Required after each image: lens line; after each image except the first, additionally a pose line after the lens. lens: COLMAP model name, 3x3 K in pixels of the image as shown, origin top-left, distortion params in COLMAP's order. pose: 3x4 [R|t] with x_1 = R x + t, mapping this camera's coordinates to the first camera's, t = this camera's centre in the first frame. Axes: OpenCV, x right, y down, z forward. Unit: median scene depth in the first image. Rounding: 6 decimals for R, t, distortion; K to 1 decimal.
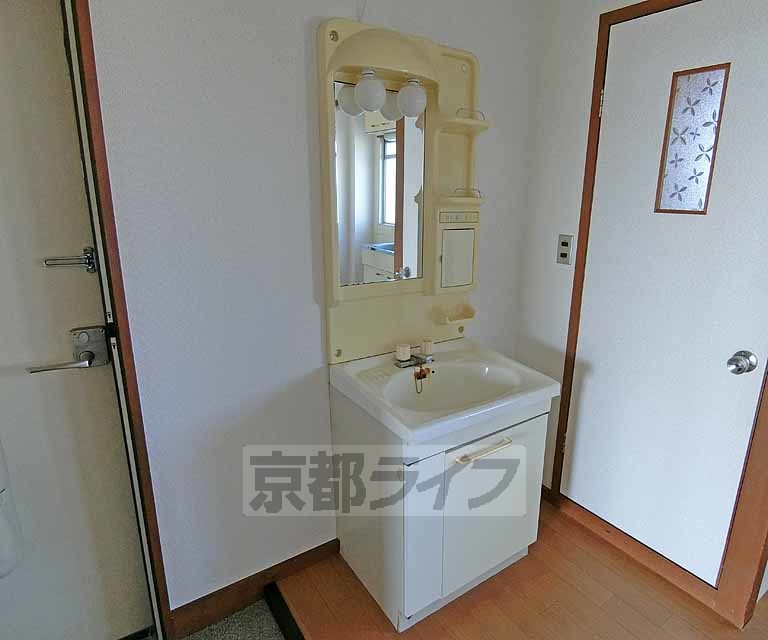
lens RADIAL K [[474.9, 0, 405.7], [0, 474.9, 317.8], [0, 0, 1]] dist [0.002038, -0.000285]
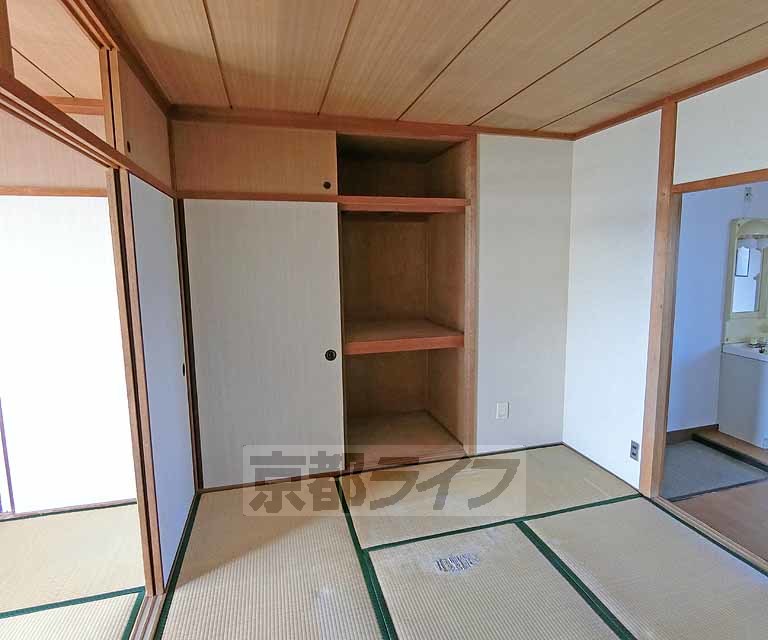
lens RADIAL K [[474.9, 0, 405.7], [0, 474.9, 317.8], [0, 0, 1]] dist [0.002038, -0.000285]
pose [[0.953642, 0.012052, -0.300702, -0.985195], [-0.049731, 0.991772, -0.117966, 0.333594], [0.296806, 0.127452, 0.946394, -1.854522]]
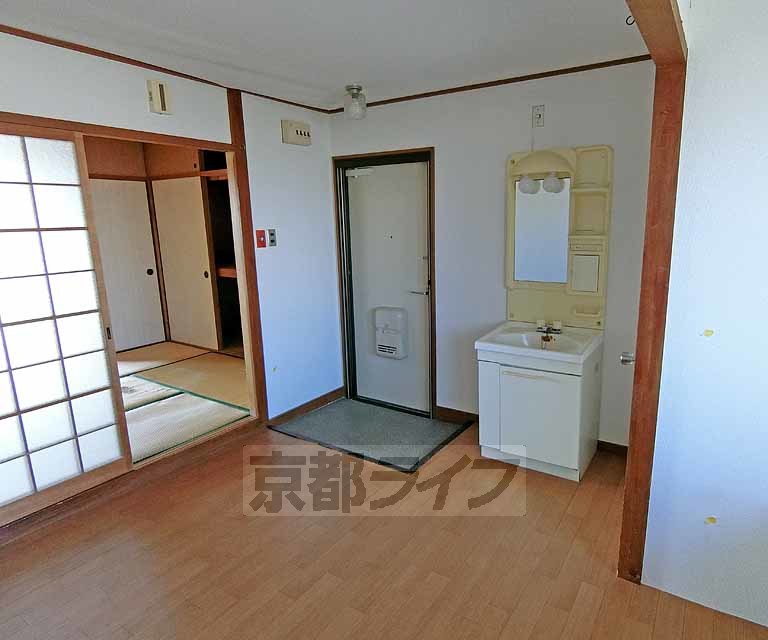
lens RADIAL K [[474.9, 0, 405.7], [0, 474.9, 317.8], [0, 0, 1]] dist [0.002038, -0.000285]
pose [[0.366998, 0.162419, -0.915933, 1.429369], [-0.218166, 0.972204, 0.084982, 0.013594], [0.904277, 0.168638, 0.392231, -0.134790]]
